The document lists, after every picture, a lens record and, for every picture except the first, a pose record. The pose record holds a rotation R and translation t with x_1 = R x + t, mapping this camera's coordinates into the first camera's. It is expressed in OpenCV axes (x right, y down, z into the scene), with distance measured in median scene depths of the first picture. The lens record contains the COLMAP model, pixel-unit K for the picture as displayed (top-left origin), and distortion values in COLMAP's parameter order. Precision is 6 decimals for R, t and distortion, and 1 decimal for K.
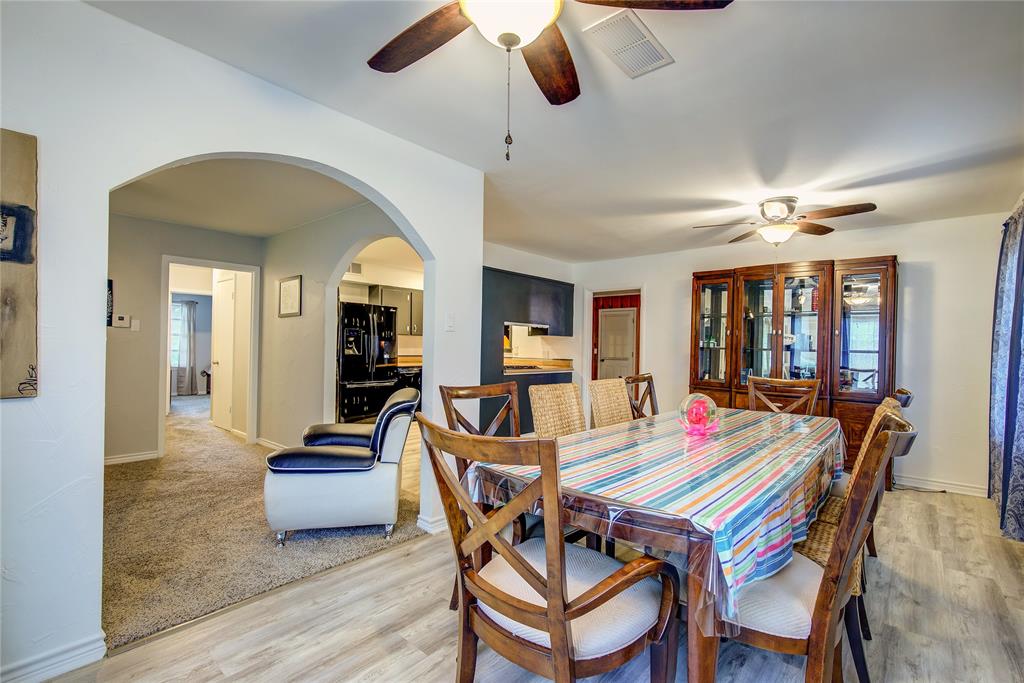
lens RADIAL K [[465.8, 0, 517.6], [0, 465.8, 343.4], [0, 0, 1]] dist [-0.002326, 0.001033]
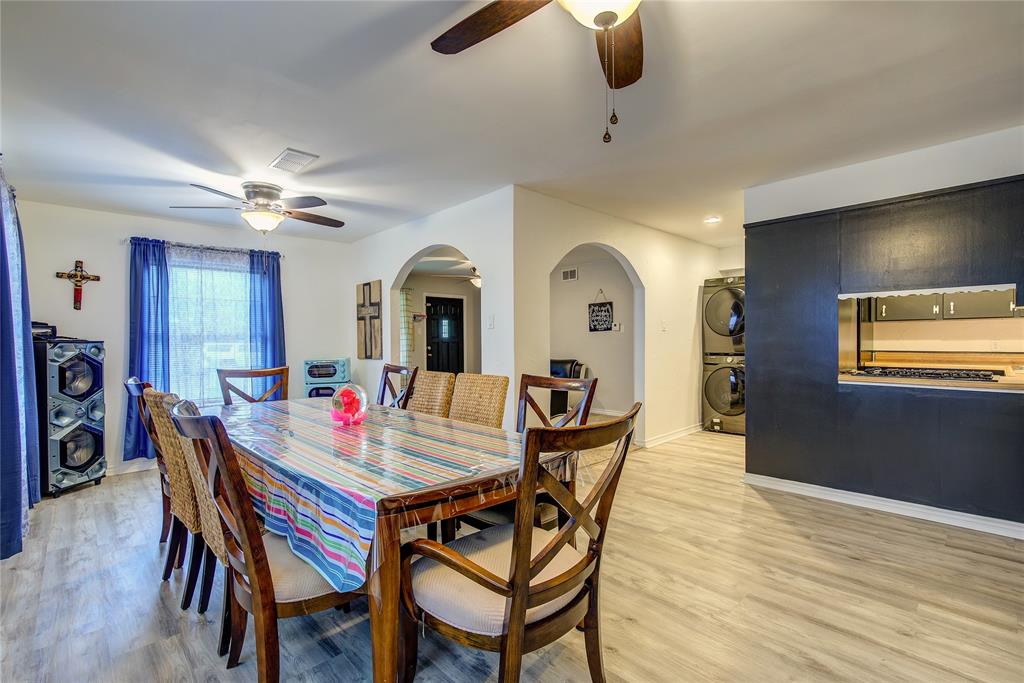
lens RADIAL K [[465.8, 0, 516.9], [0, 465.8, 345.0], [0, 0, 1]] dist [-0.002326, 0.001033]
pose [[-0.094143, -0.004924, -0.995547, 0.751899], [0.016534, 0.999842, -0.006509, 0.018464], [0.995421, -0.017073, -0.094046, 0.792105]]
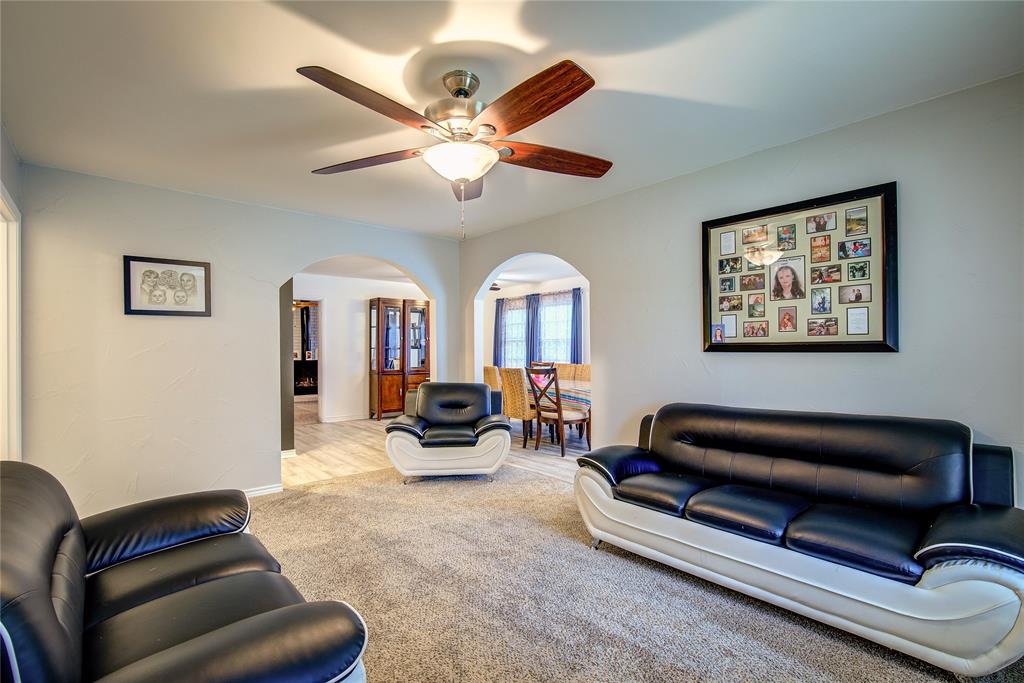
lens RADIAL K [[465.8, 0, 520.7], [0, 465.8, 343.8], [0, 0, 1]] dist [-0.002326, 0.001033]
pose [[0.120634, -0.012836, 0.992614, -1.203856], [-0.002247, 0.999910, 0.013204, -0.027836], [-0.992694, -0.003824, 0.120595, 0.422009]]
